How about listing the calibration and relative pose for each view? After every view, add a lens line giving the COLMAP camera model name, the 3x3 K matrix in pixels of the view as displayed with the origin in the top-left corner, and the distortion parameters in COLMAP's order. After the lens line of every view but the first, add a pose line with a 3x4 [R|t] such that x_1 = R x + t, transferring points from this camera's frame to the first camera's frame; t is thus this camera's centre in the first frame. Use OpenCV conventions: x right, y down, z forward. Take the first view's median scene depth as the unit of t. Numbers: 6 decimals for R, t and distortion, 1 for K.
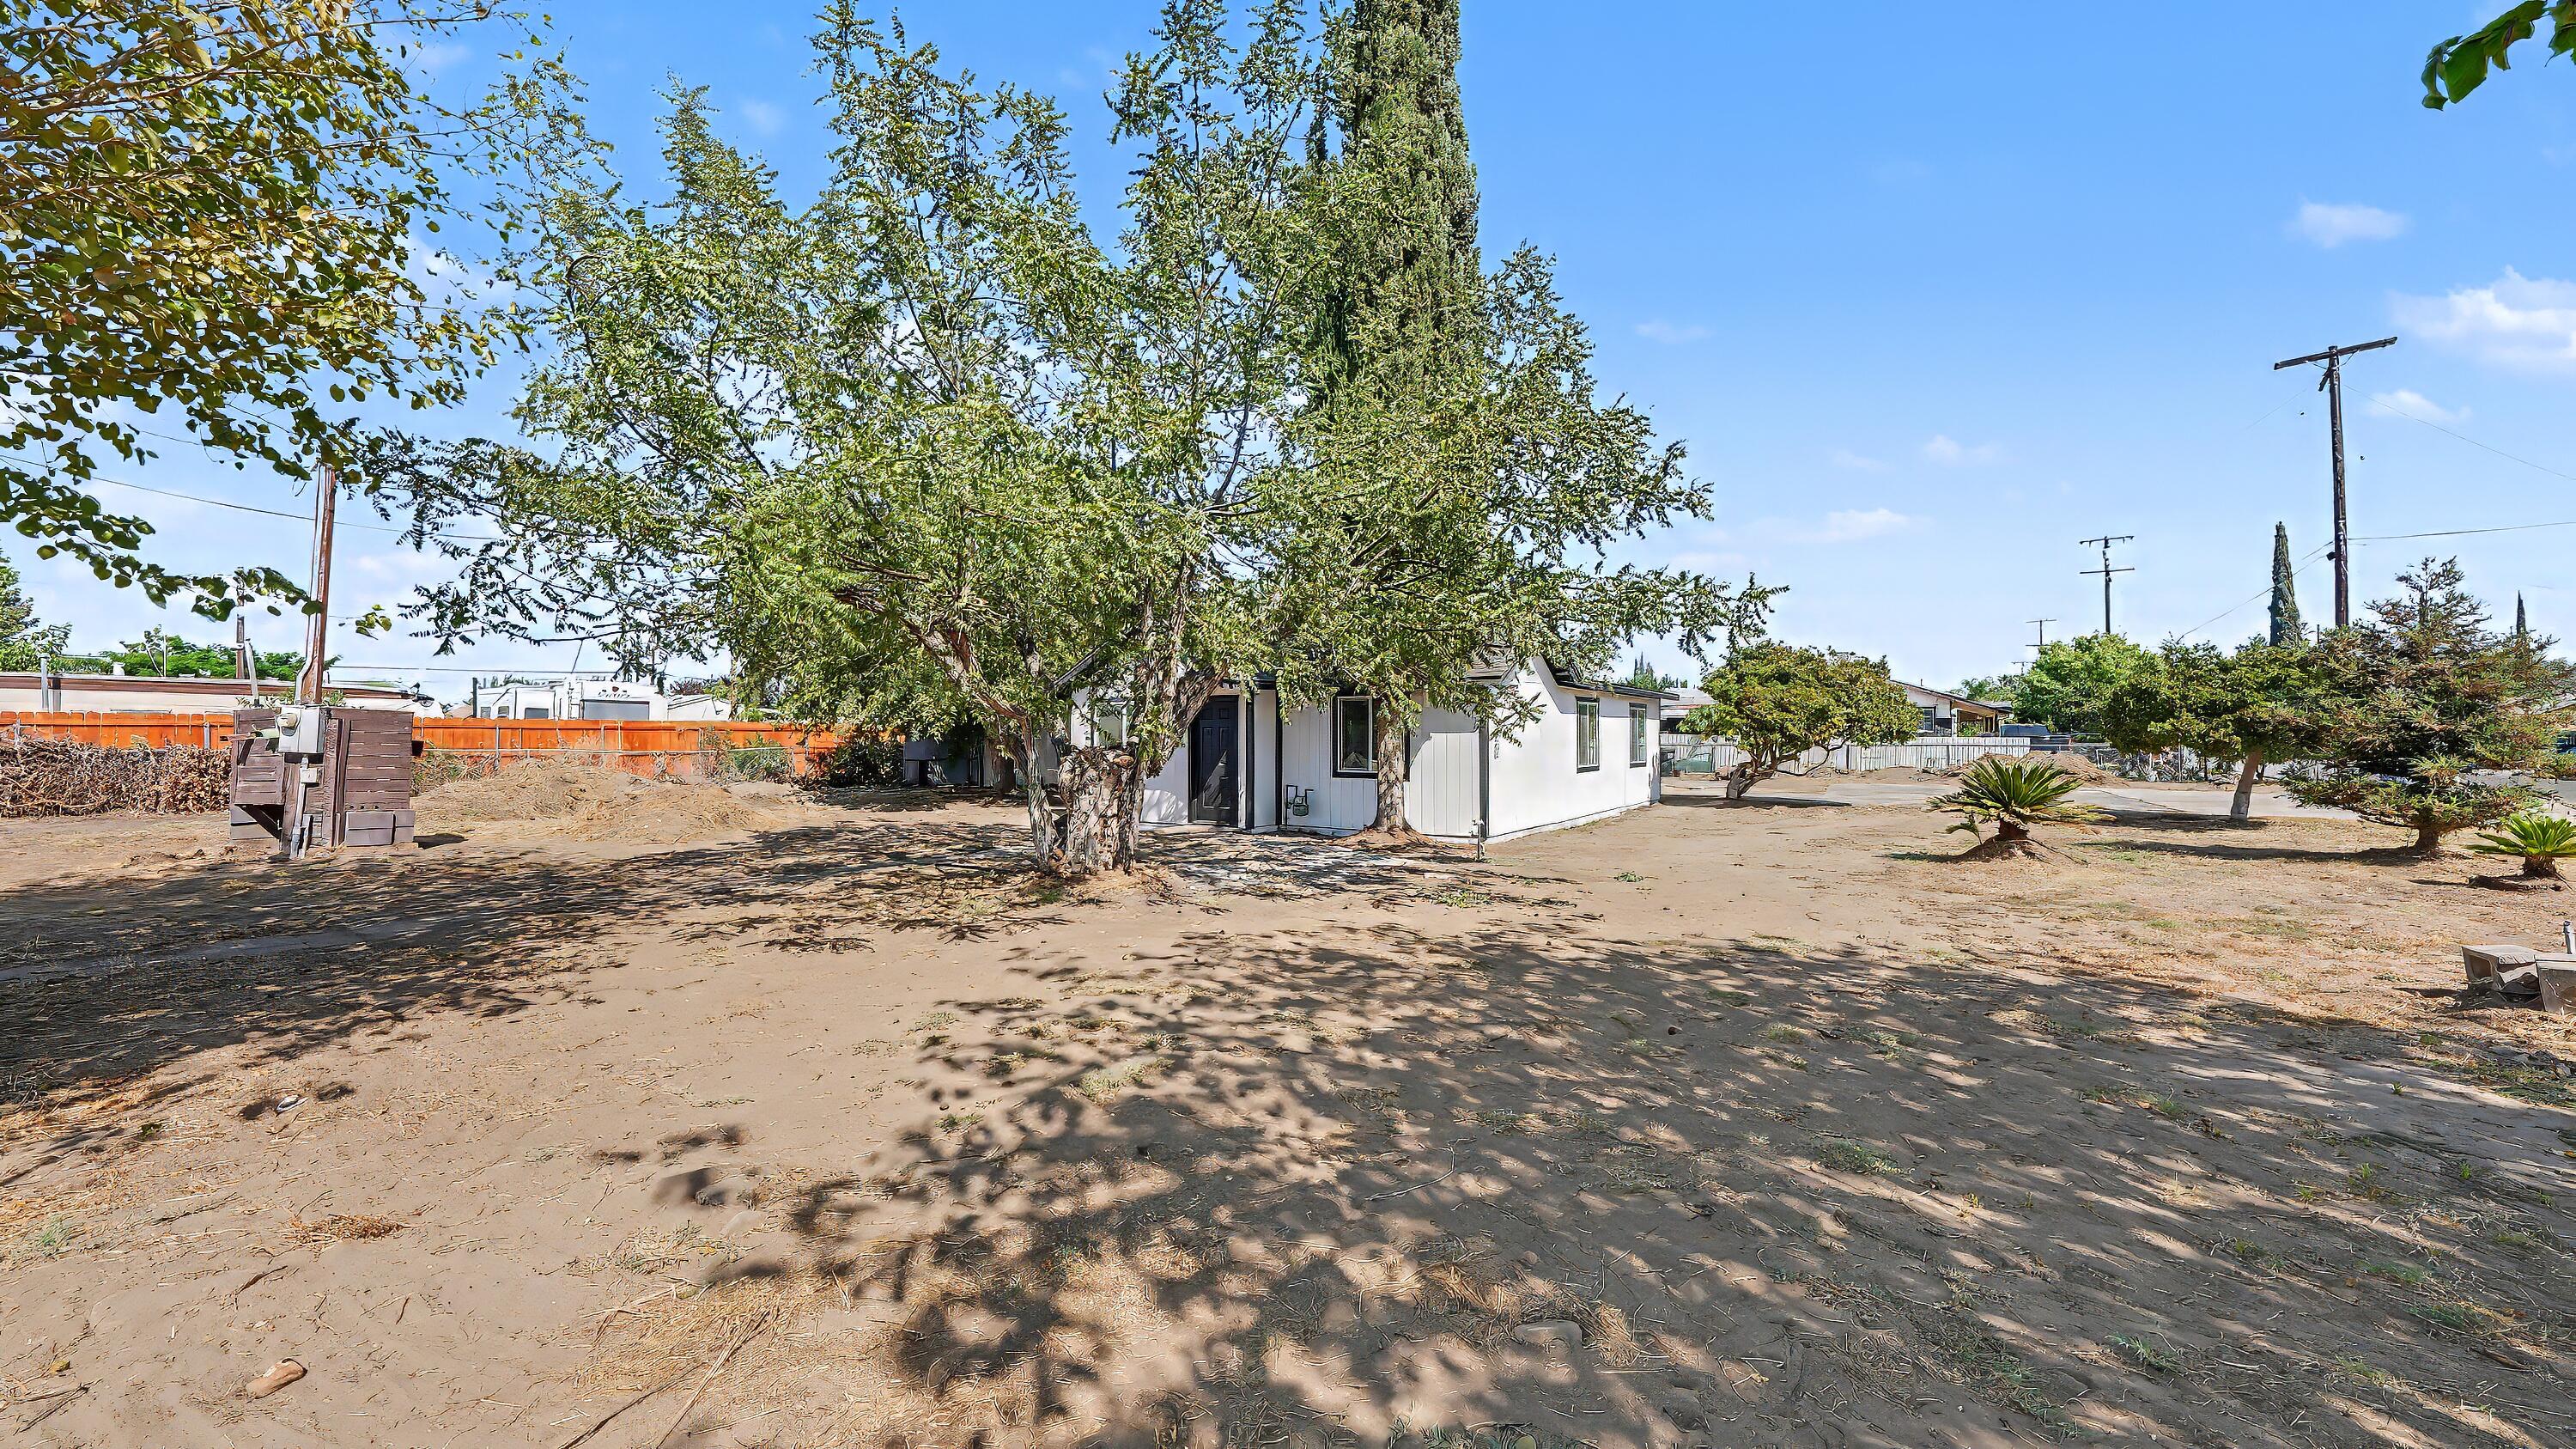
lens RADIAL K [[909.5, 0, 1286.9], [0, 909.5, 730.8], [0, 0, 1]] dist [-0.000502, 0.000141]
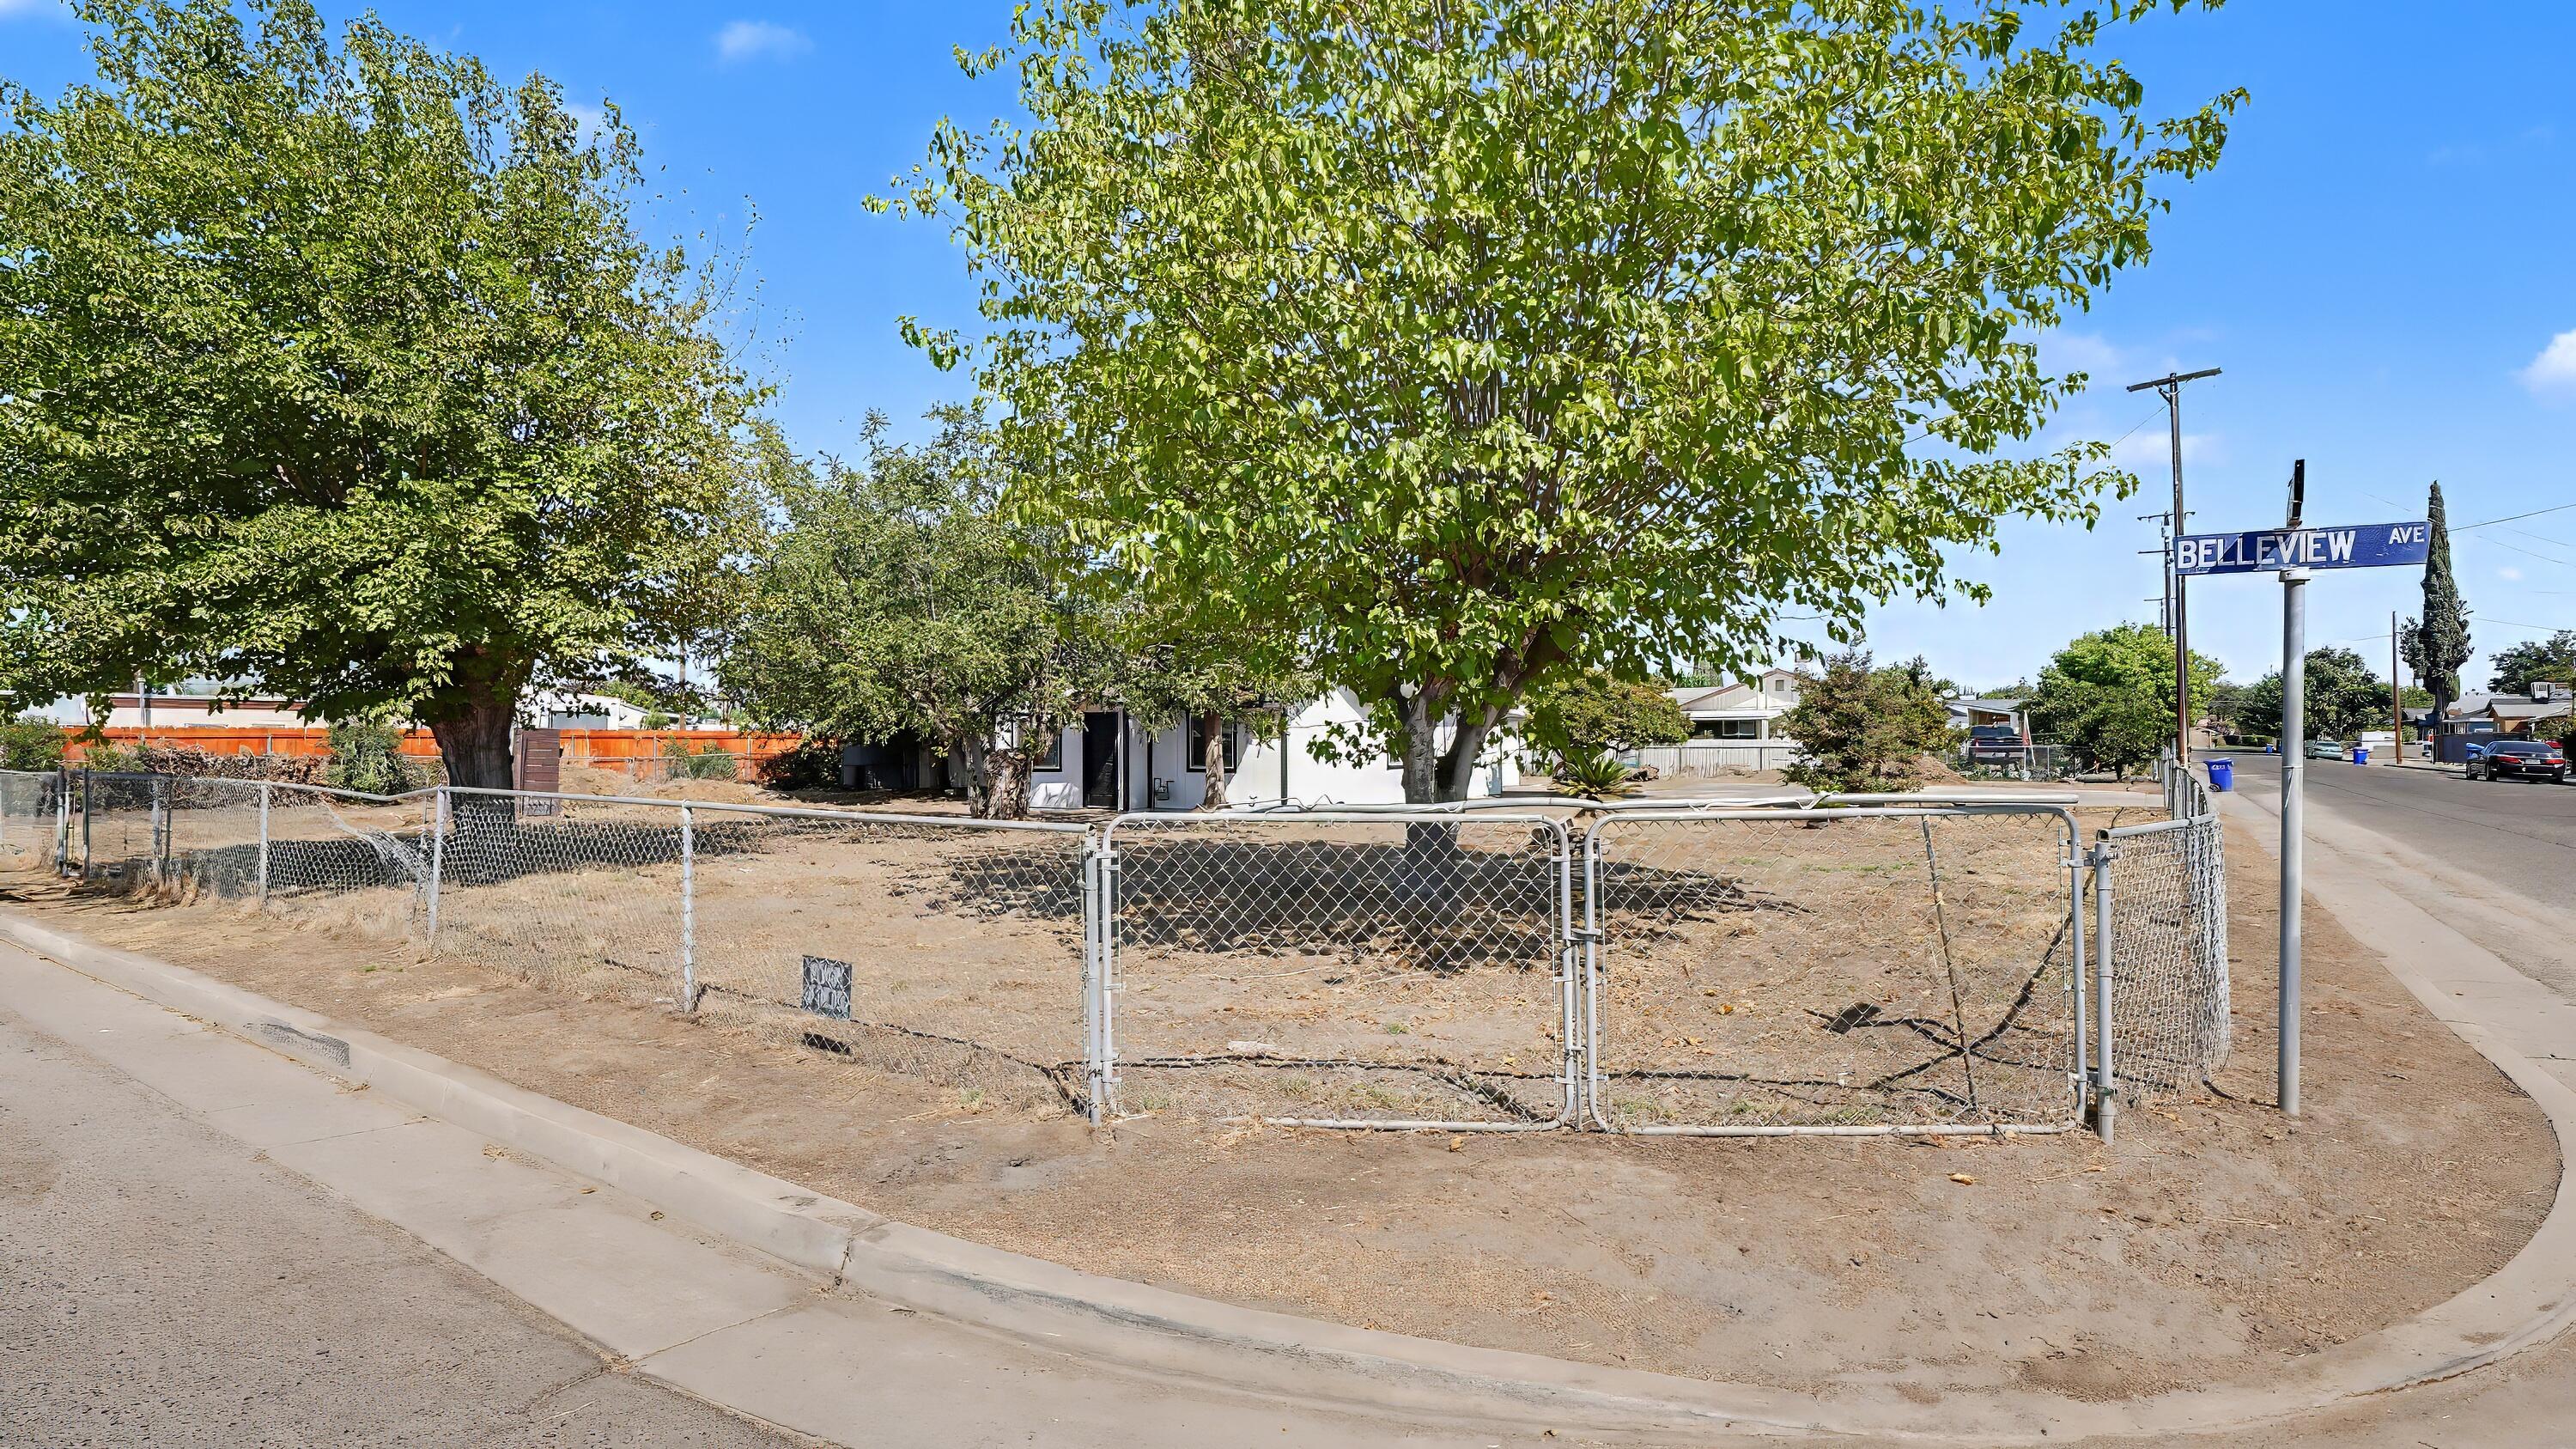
lens RADIAL K [[1184.3, 0, 1293.3], [0, 1184.3, 735.0], [0, 0, 1]] dist [0.014317, 0.000213]
pose [[0.999932, -0.004161, 0.010861, 0.142906], [0.004152, 0.999991, 0.000824, -0.003936], [-0.010864, -0.000779, 0.999941, -0.577623]]
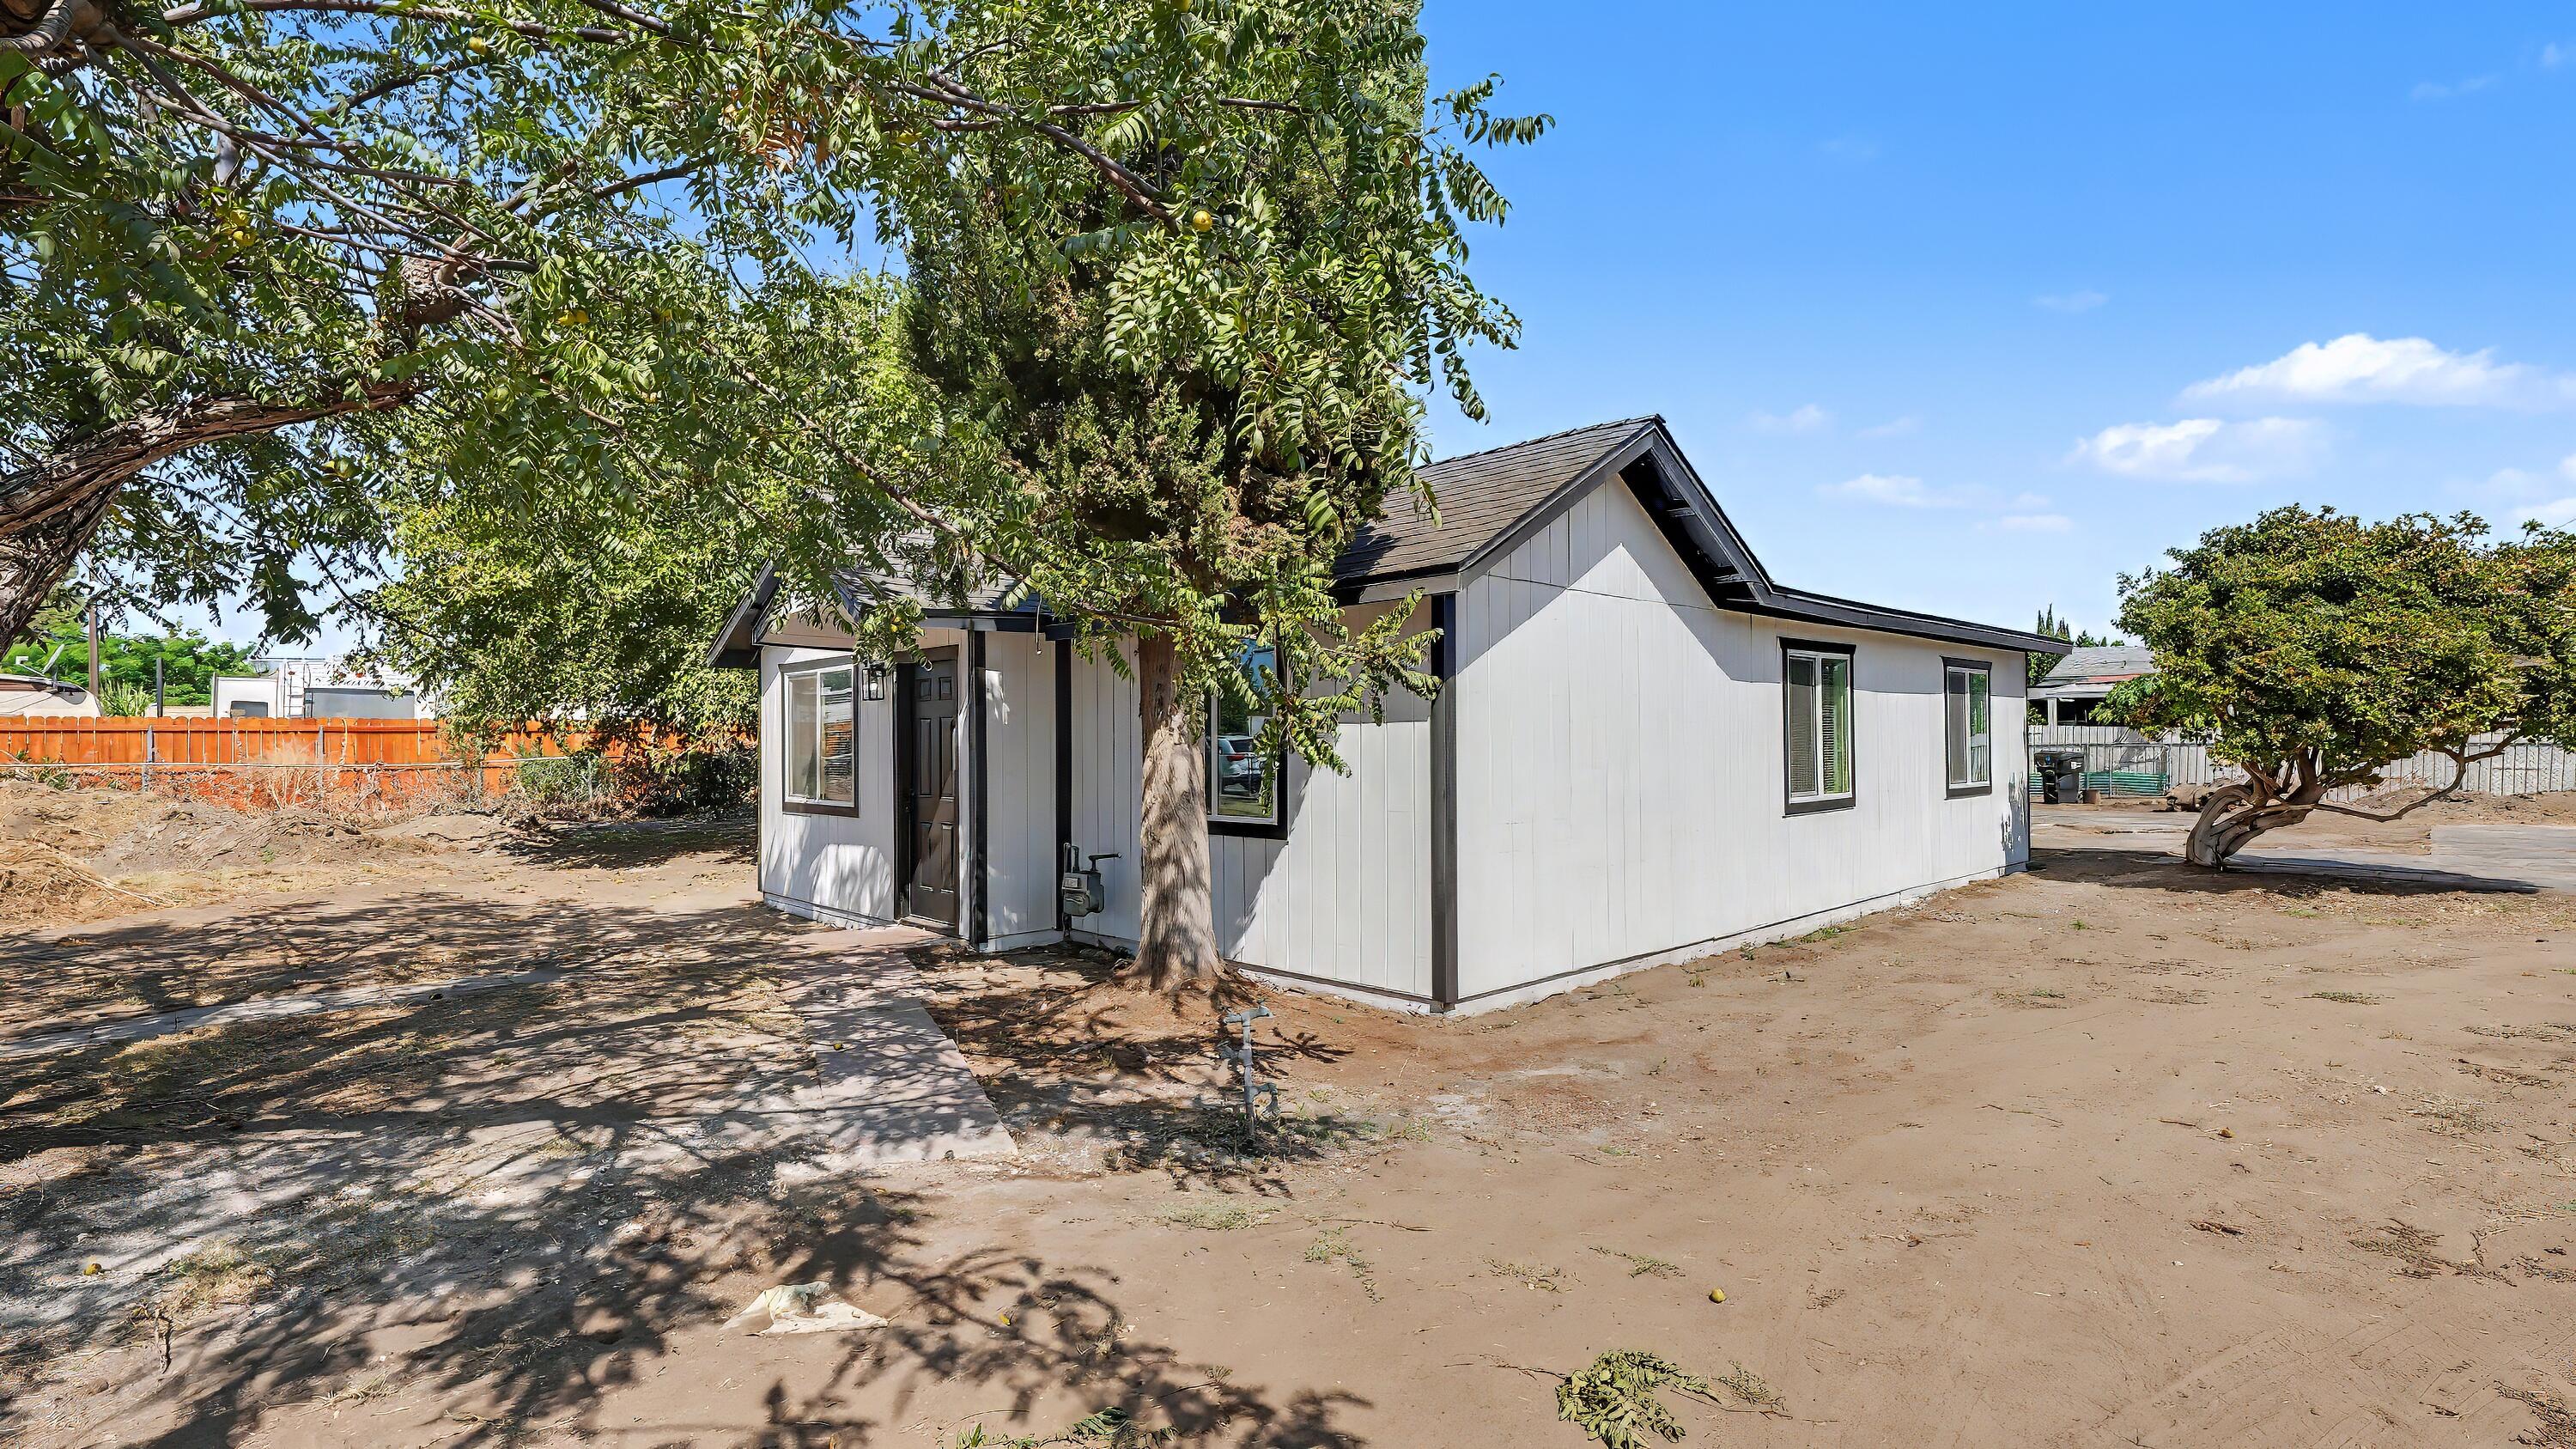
lens RADIAL K [[1184.3, 0, 1280.4], [0, 1184.3, 720.9], [0, 0, 1]] dist [0.014317, 0.000213]
pose [[0.978963, -0.010065, -0.203788, 0.171193], [0.008869, 0.999938, -0.006779, 0.002500], [0.203843, 0.004829, 0.978992, 0.341805]]
